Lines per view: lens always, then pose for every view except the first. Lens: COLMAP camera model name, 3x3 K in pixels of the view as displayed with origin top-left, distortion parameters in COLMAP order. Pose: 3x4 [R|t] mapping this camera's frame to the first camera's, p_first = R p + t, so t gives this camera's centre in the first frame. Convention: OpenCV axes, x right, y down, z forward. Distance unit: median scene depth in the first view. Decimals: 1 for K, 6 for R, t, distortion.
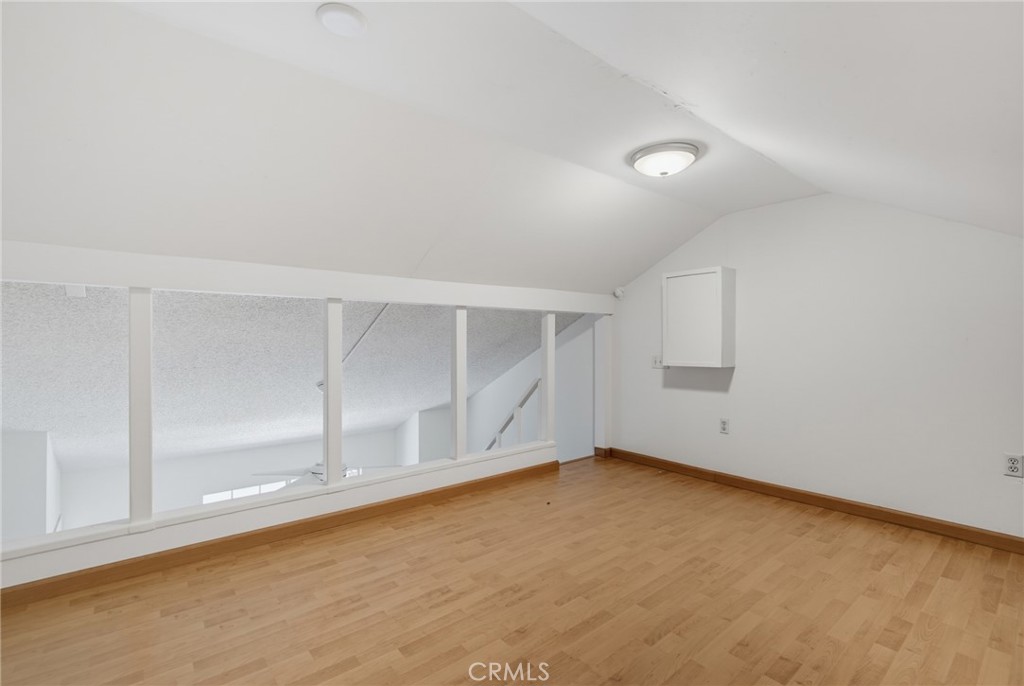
lens RADIAL K [[465.2, 0, 518.6], [0, 465.2, 346.4], [0, 0, 1]] dist [-0.000884, 0.000270]
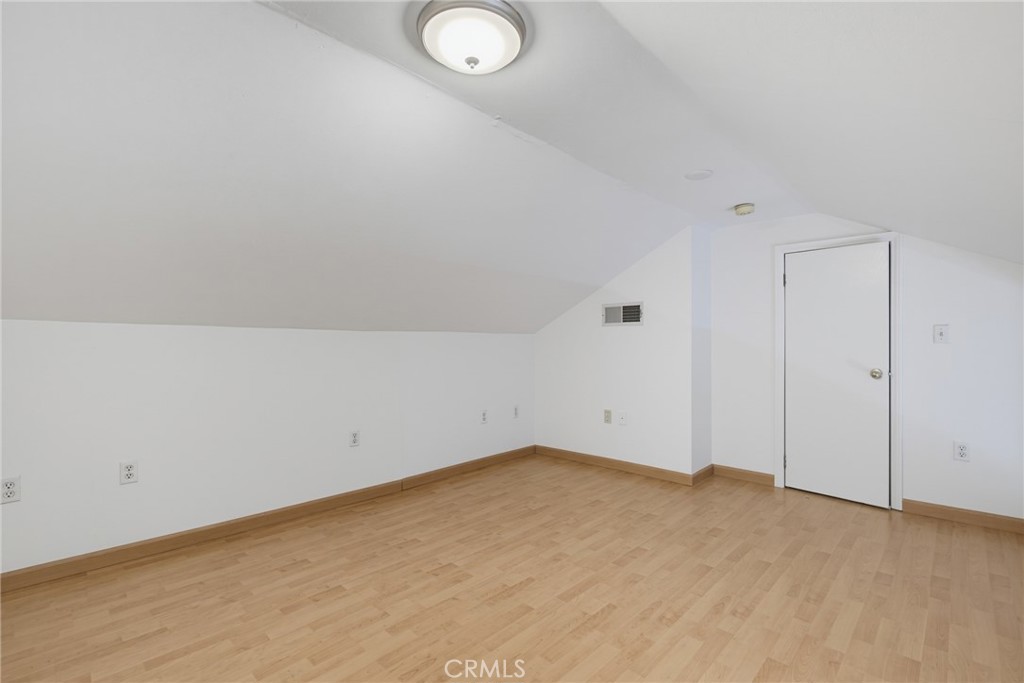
lens RADIAL K [[465.2, 0, 518.6], [0, 465.2, 344.9], [0, 0, 1]] dist [-0.000884, 0.000270]
pose [[-0.994515, 0.000149, -0.104590, 0.389868], [-0.001454, 0.999883, 0.015246, -0.021787], [0.104580, 0.015314, -0.994399, 1.967883]]
